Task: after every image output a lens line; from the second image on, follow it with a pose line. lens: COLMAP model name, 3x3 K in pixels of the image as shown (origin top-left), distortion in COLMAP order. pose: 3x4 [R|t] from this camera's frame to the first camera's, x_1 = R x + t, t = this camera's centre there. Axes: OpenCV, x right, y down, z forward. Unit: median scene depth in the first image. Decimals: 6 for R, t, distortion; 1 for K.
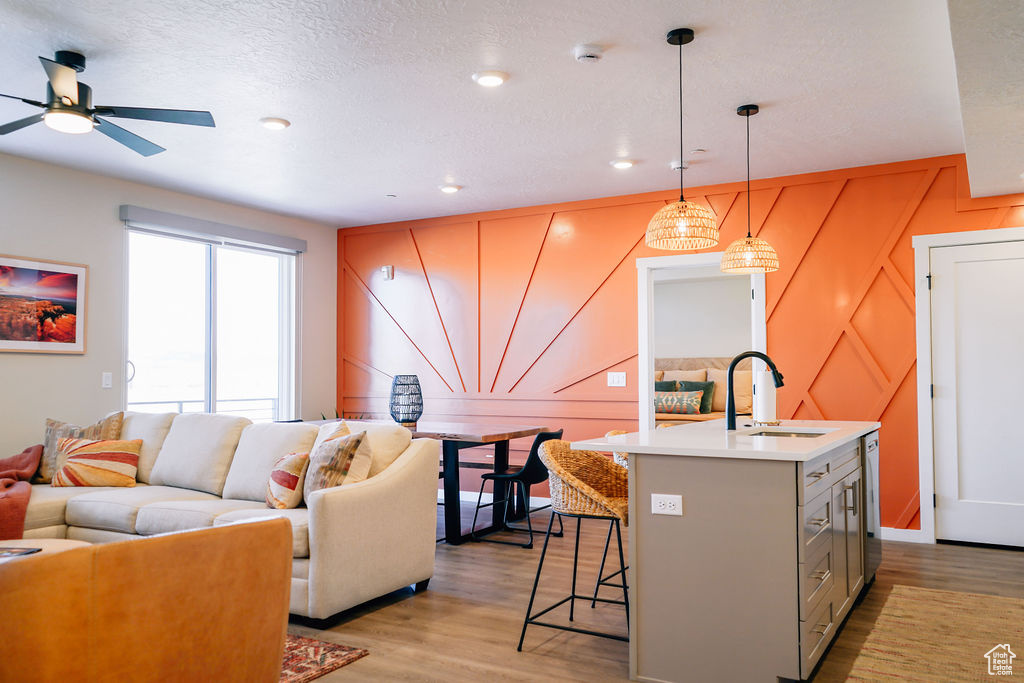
lens RADIAL K [[833.2, 0, 505.9], [0, 833.2, 350.8], [0, 0, 1]] dist [0.031766, -0.005203]
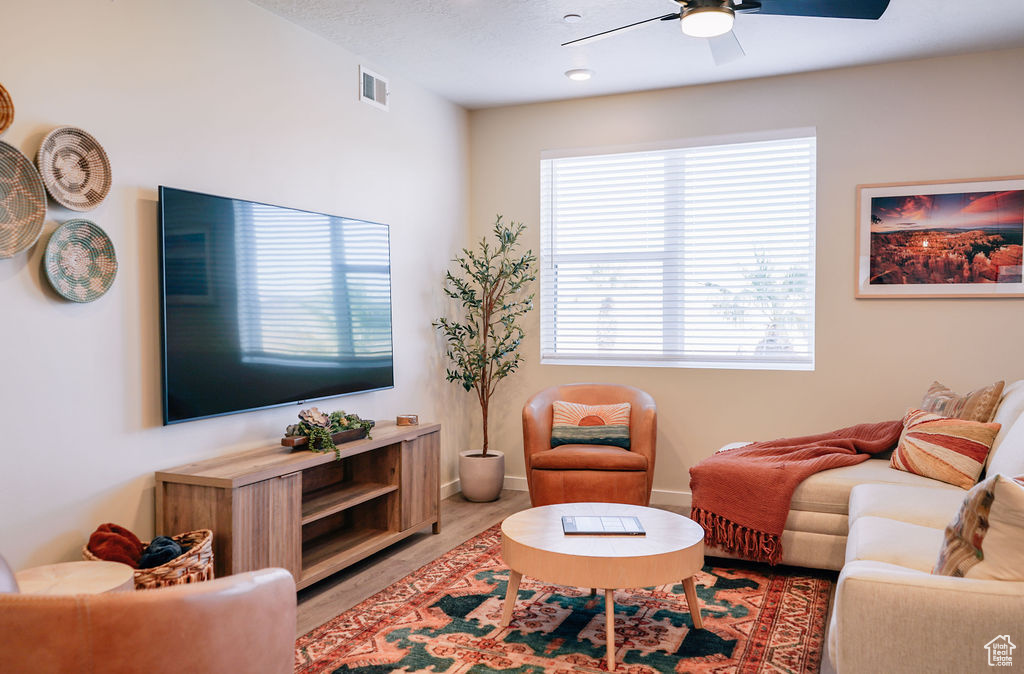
lens RADIAL K [[819.8, 0, 505.7], [0, 819.8, 342.2], [0, 0, 1]] dist [0.015617, 0.003812]
pose [[0.114935, 0.038308, -0.992634, 0.174790], [0.034837, 0.998486, 0.042568, -0.003763], [0.992762, -0.039473, 0.113427, 0.481911]]
